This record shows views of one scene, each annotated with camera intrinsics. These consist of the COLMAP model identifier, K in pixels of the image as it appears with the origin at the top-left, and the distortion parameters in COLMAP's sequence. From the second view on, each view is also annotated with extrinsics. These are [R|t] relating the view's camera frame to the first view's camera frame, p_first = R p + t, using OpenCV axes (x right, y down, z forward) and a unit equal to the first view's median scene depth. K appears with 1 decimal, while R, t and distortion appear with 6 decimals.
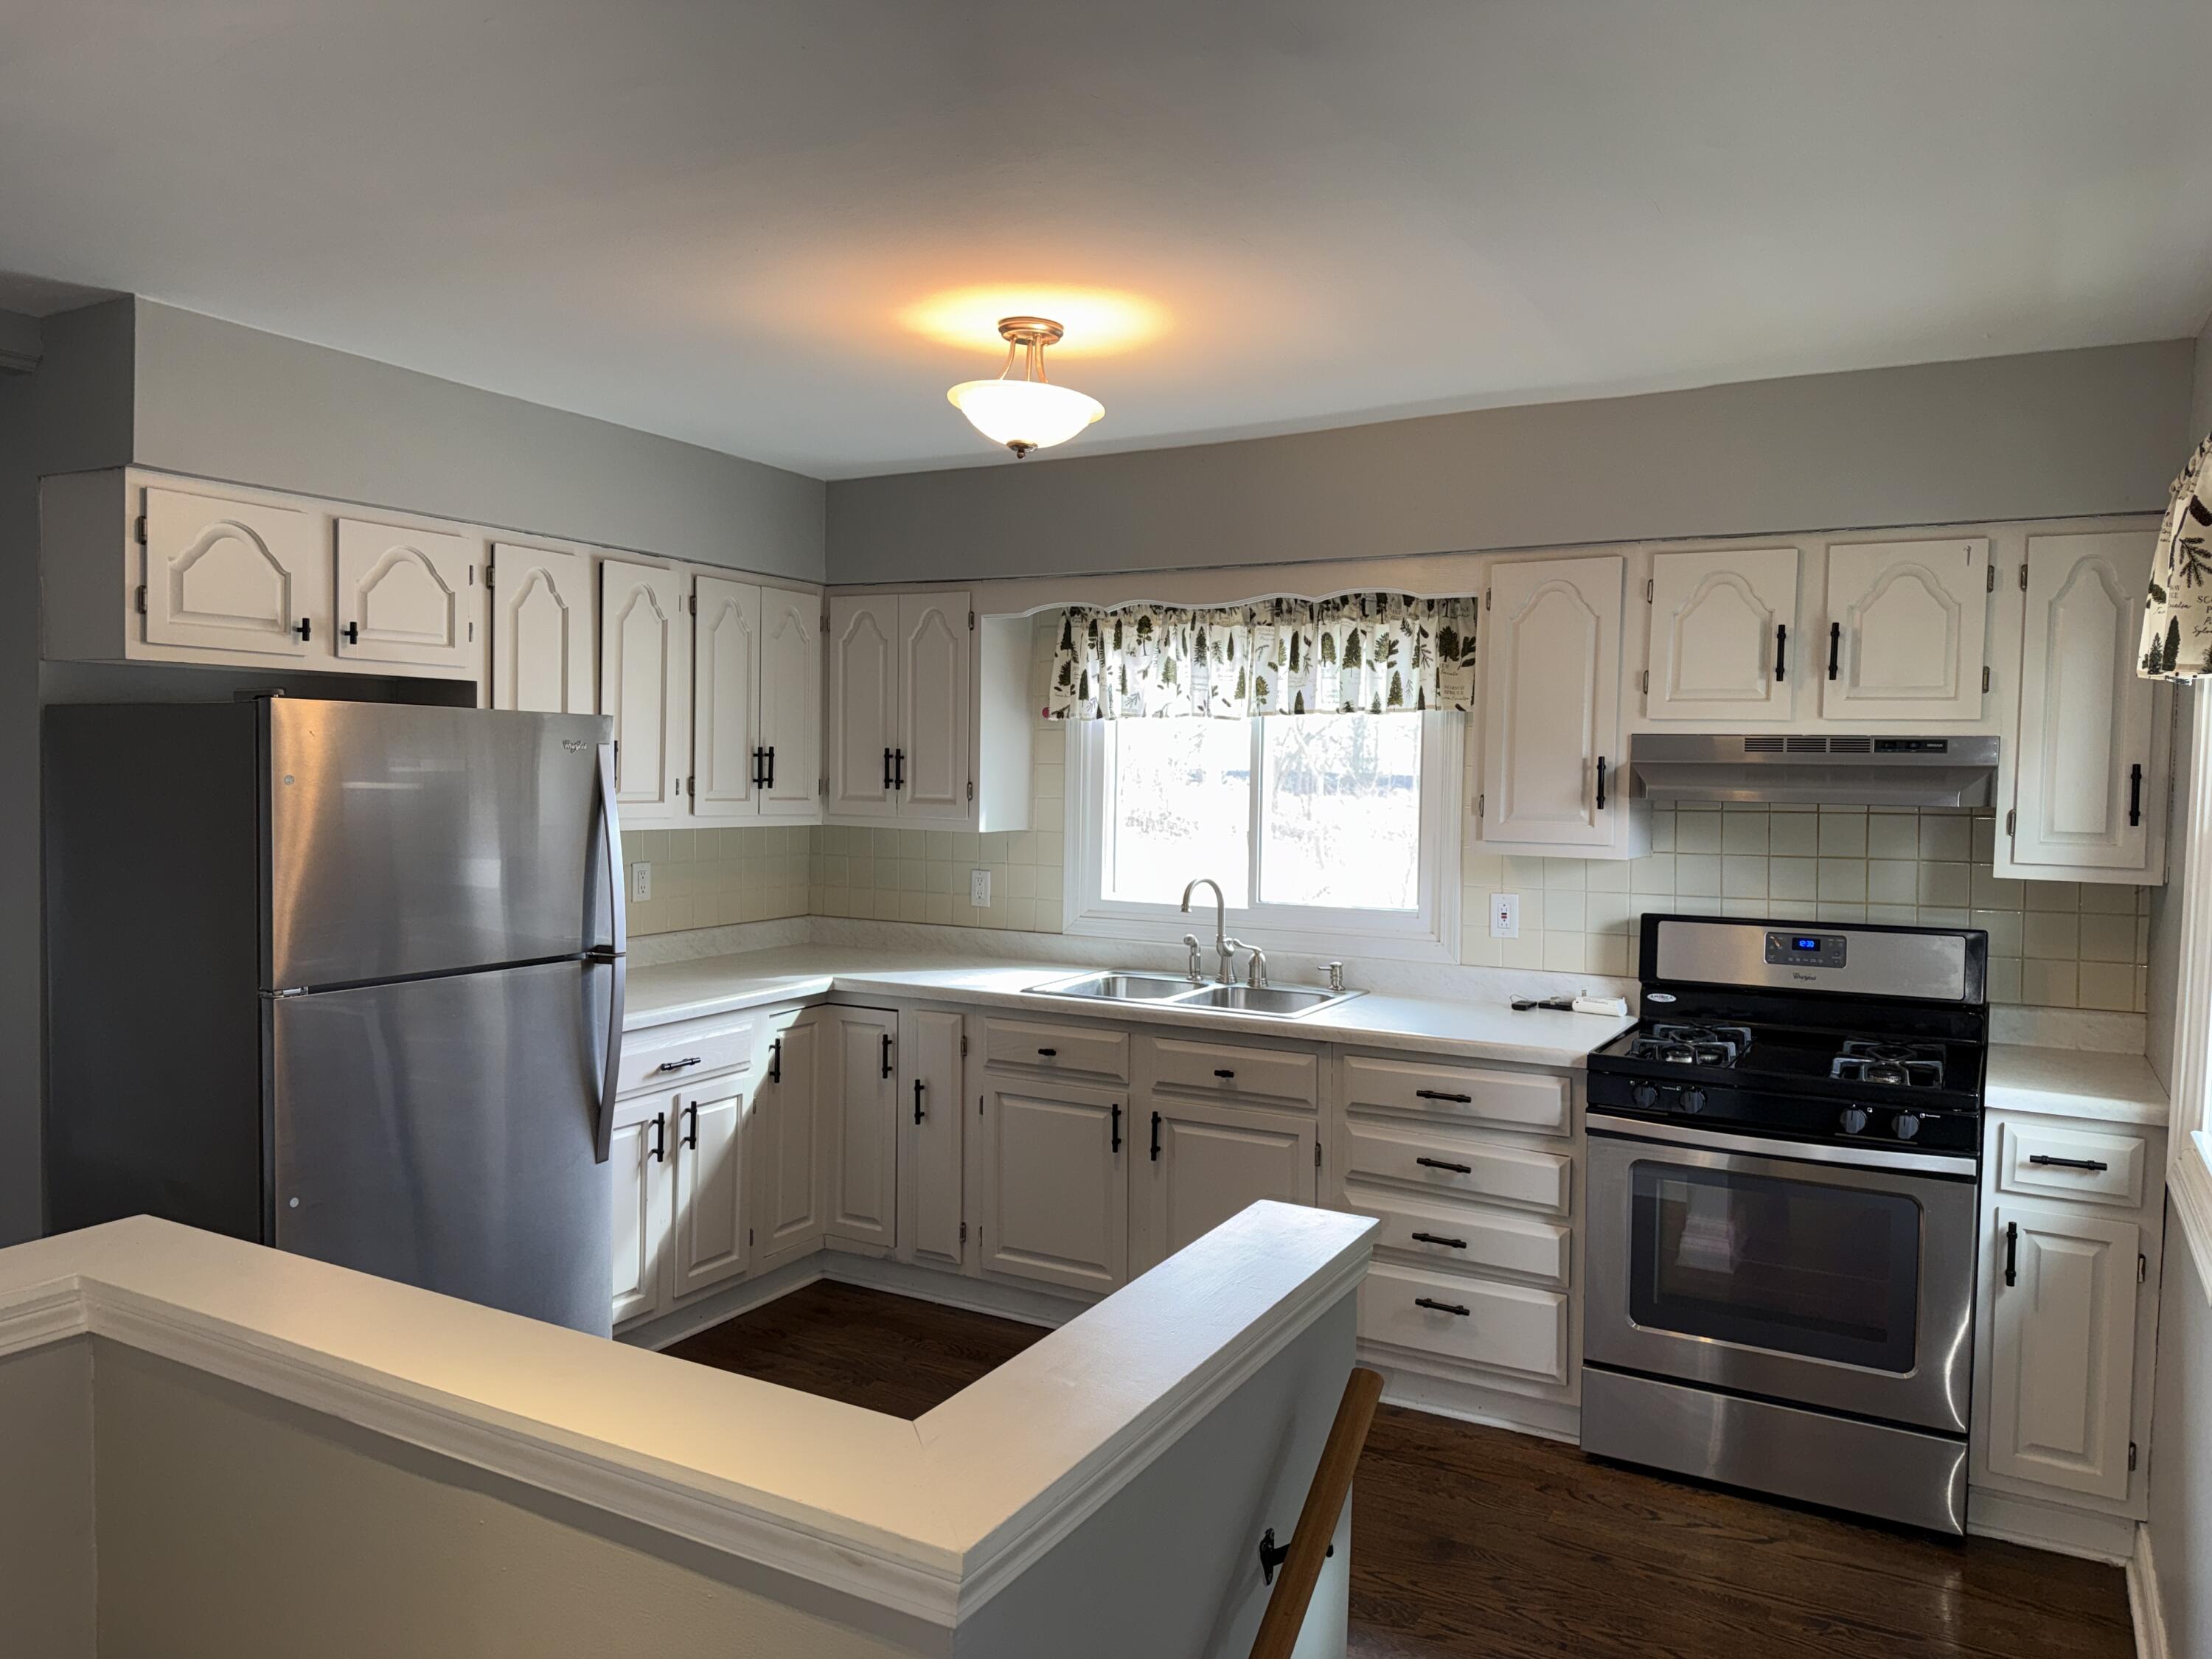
lens RADIAL K [[1522.8, 0, 1097.0], [0, 1522.8, 829.9], [0, 0, 1]] dist [0.126851, -0.175738]
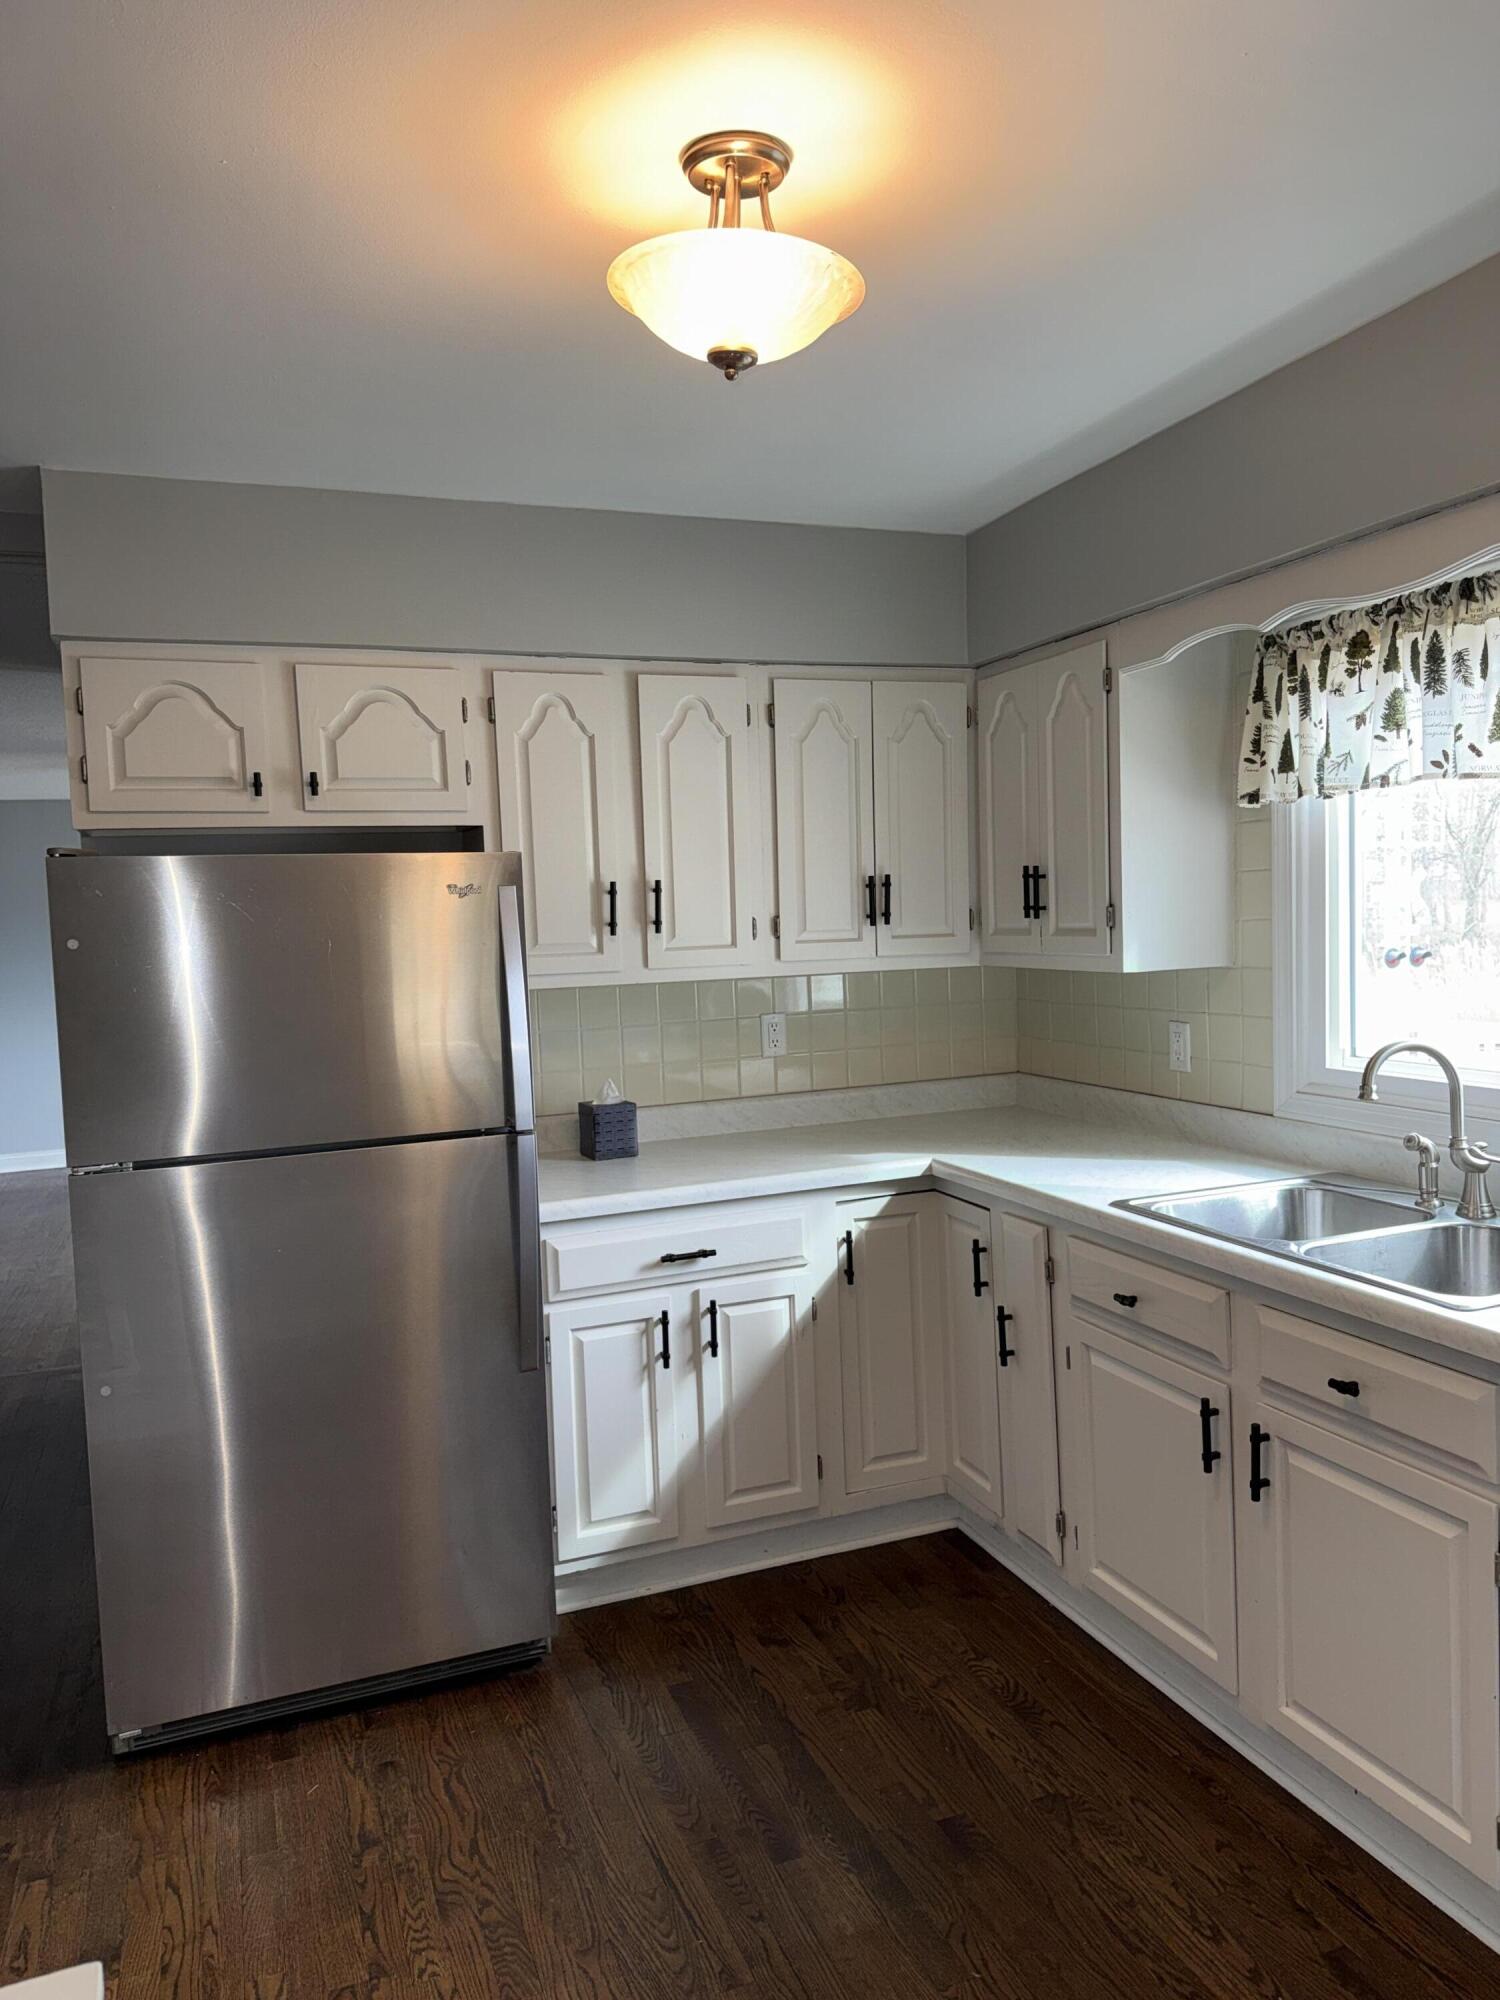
lens RADIAL K [[1382.2, 0, 752.3], [0, 1382.2, 1007.4], [0, 0, 1]] dist [0.182696, -0.376467]
pose [[0.773546, -0.003239, -0.633732, 0.239464], [0.024999, 0.999365, 0.025407, -0.003638], [0.633247, -0.035496, 0.773135, 0.426118]]
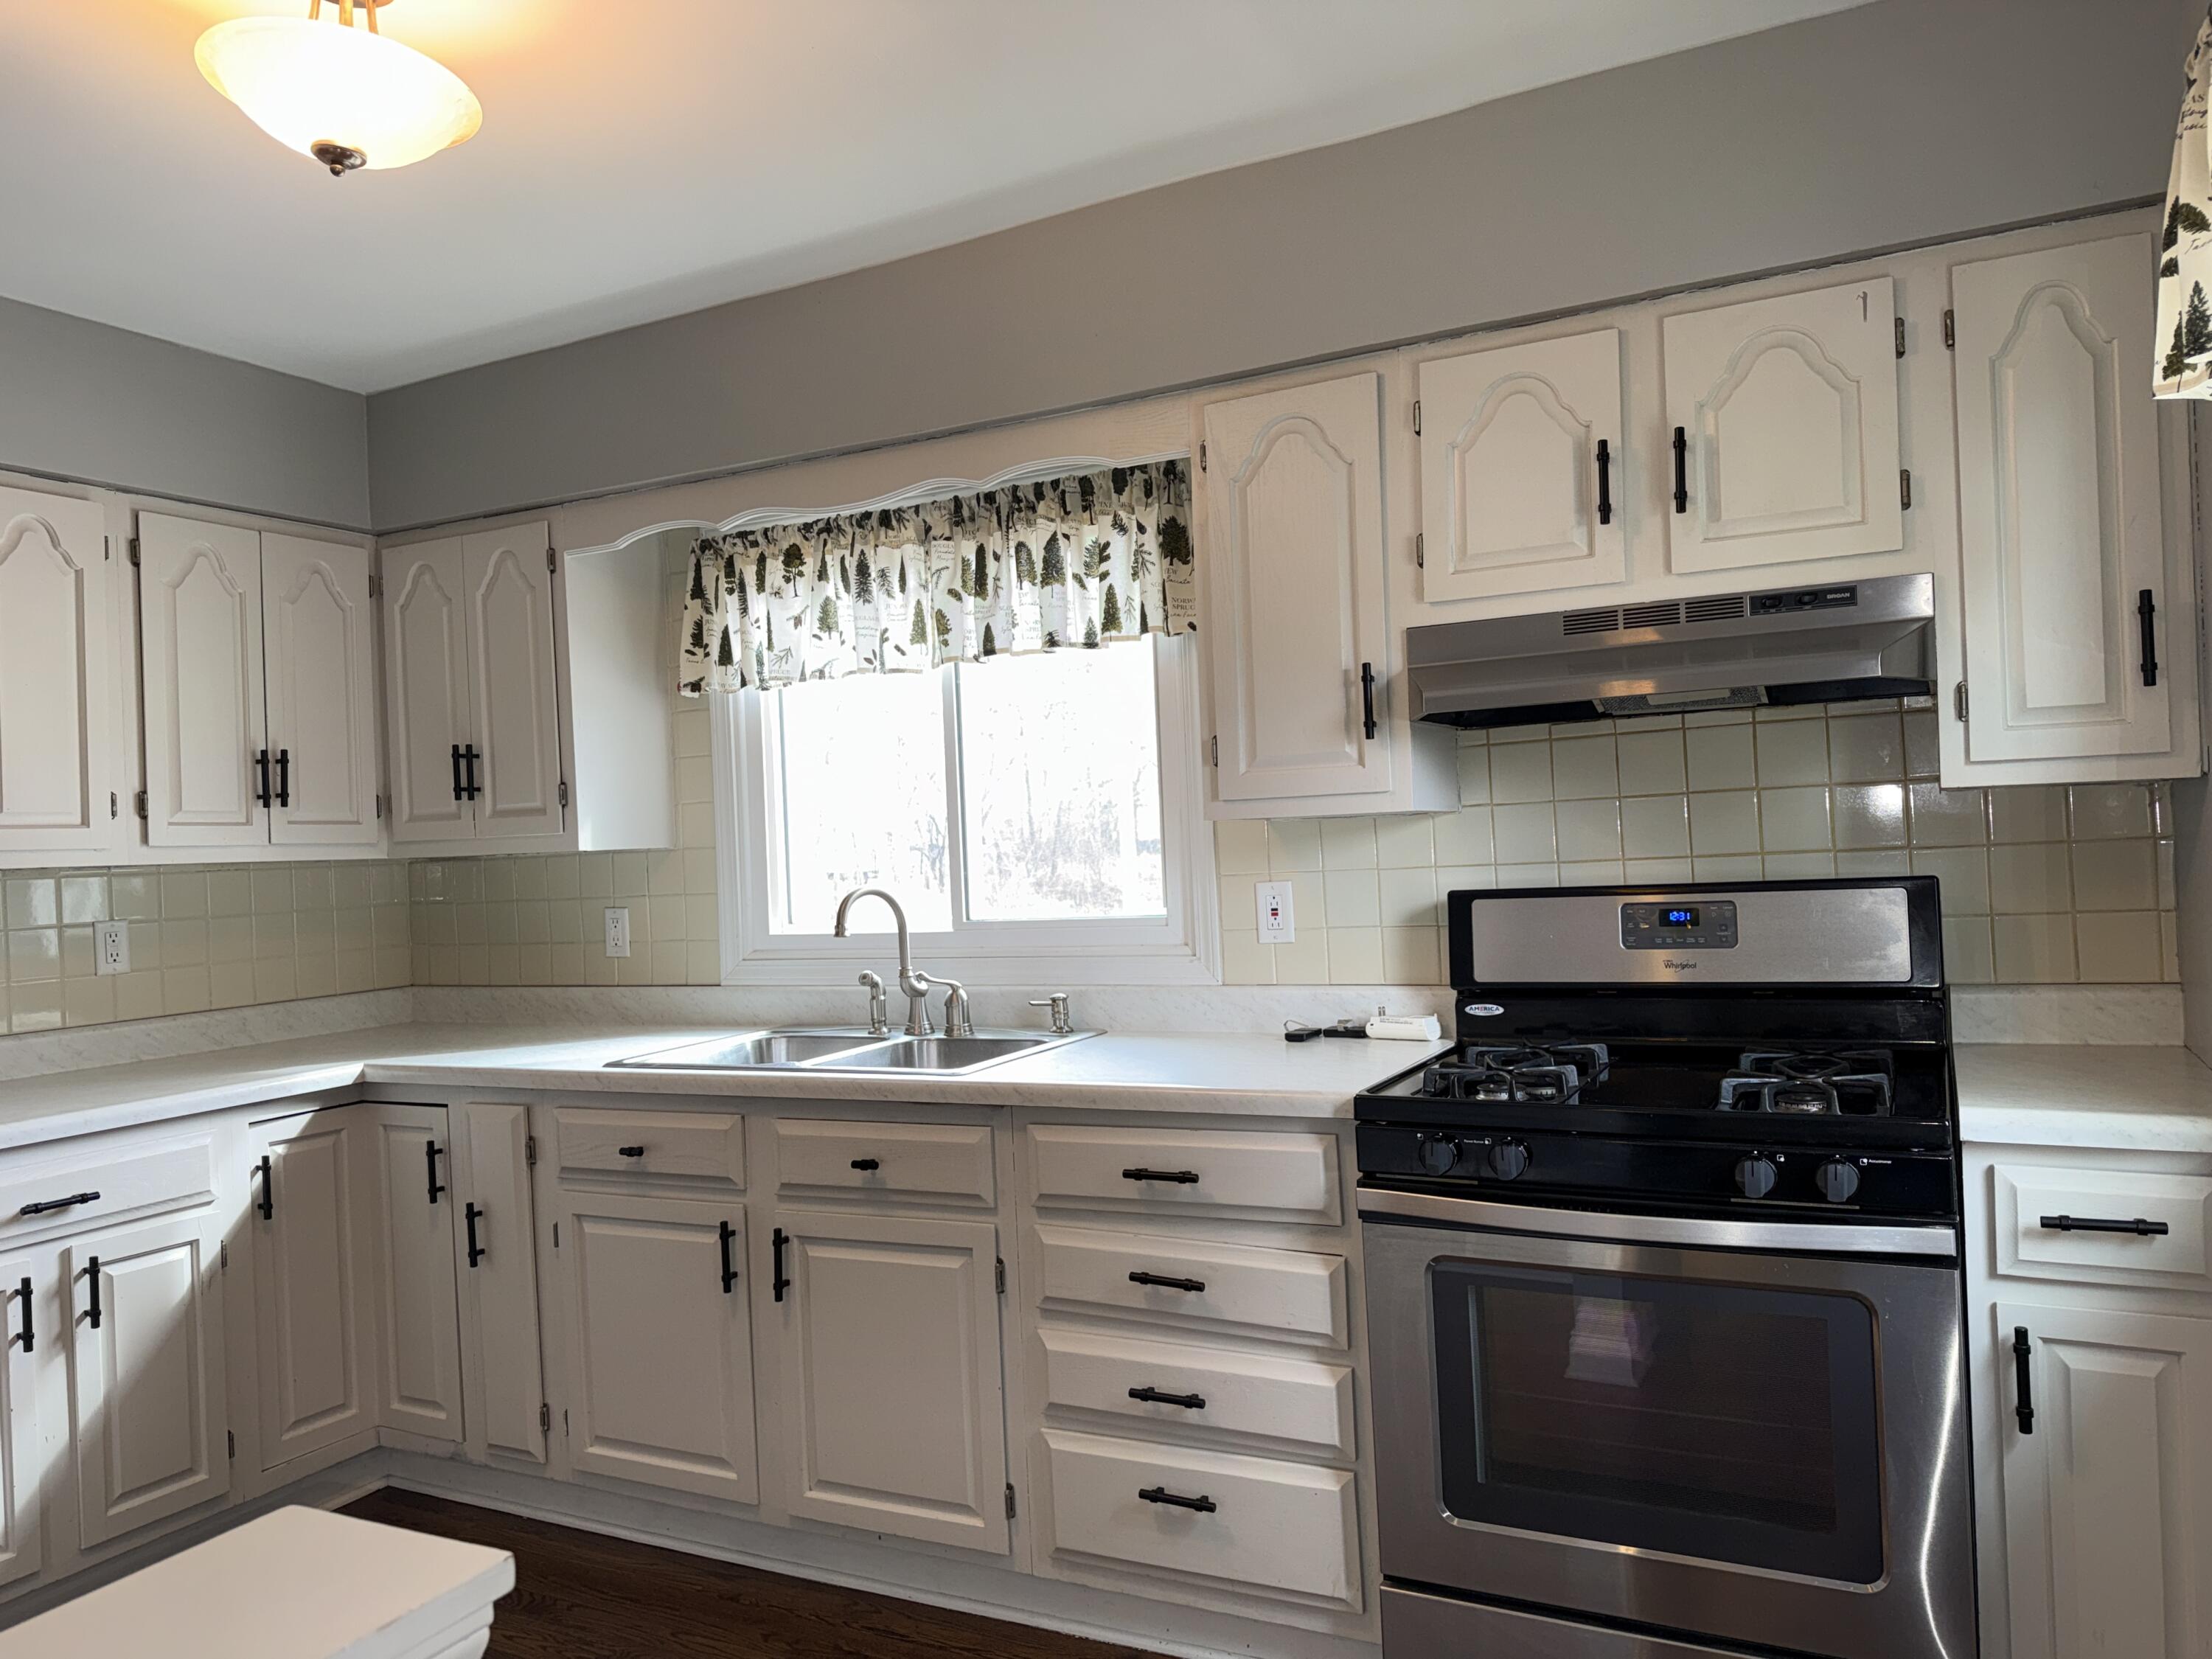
lens RADIAL K [[1531.9, 0, 1089.0], [0, 1531.9, 839.7], [0, 0, 1]] dist [0.117933, -0.162538]
pose [[0.997720, -0.058303, 0.033990, 0.160293], [0.059743, 0.997286, -0.043029, 0.049104], [-0.031389, 0.044962, 0.998495, 0.293570]]
